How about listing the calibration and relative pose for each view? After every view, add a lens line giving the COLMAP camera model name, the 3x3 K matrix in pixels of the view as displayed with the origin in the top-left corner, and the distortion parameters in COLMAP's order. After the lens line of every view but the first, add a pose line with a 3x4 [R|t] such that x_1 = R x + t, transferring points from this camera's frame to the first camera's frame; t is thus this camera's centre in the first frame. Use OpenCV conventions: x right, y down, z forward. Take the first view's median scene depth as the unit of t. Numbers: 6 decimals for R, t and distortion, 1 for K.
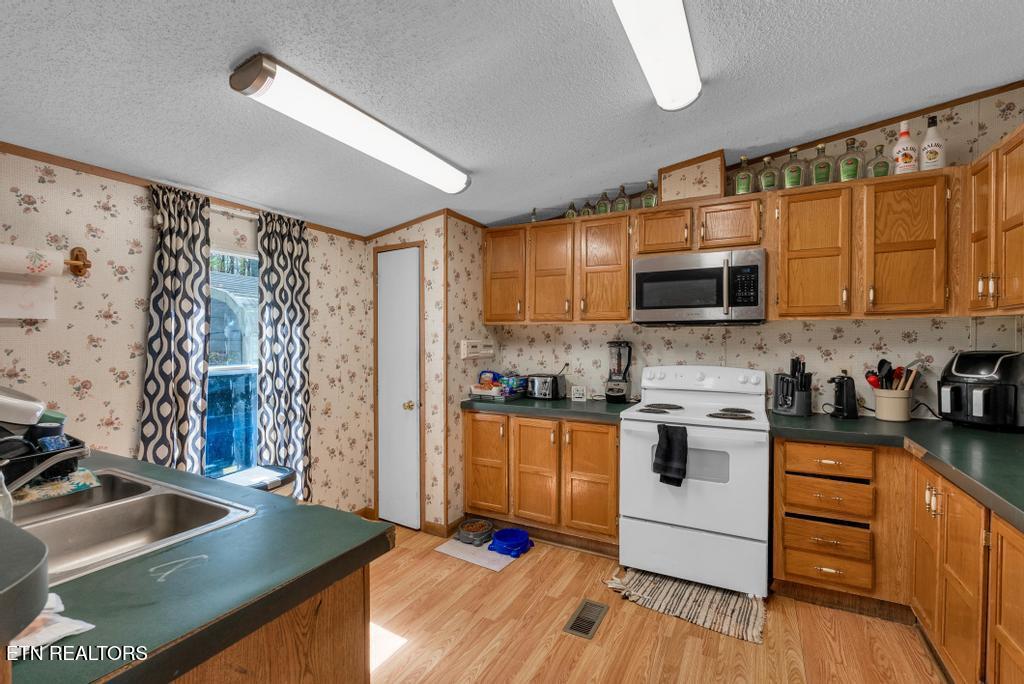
lens RADIAL K [[446.6, 0, 517.7], [0, 446.6, 344.1], [0, 0, 1]] dist [-0.007053, 0.000213]
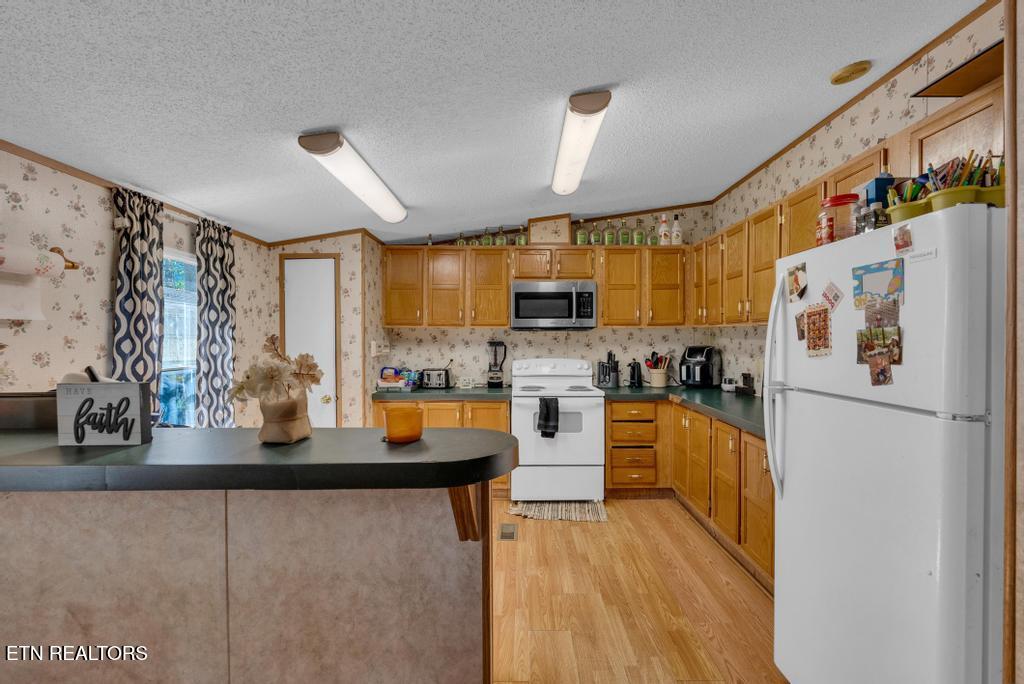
lens RADIAL K [[446.6, 0, 517.1], [0, 446.6, 343.1], [0, 0, 1]] dist [-0.007053, 0.000213]
pose [[0.888446, -0.004810, 0.458956, -0.423027], [0.007169, 0.999969, -0.003397, 0.004150], [-0.458926, 0.006308, 0.888452, -0.272131]]
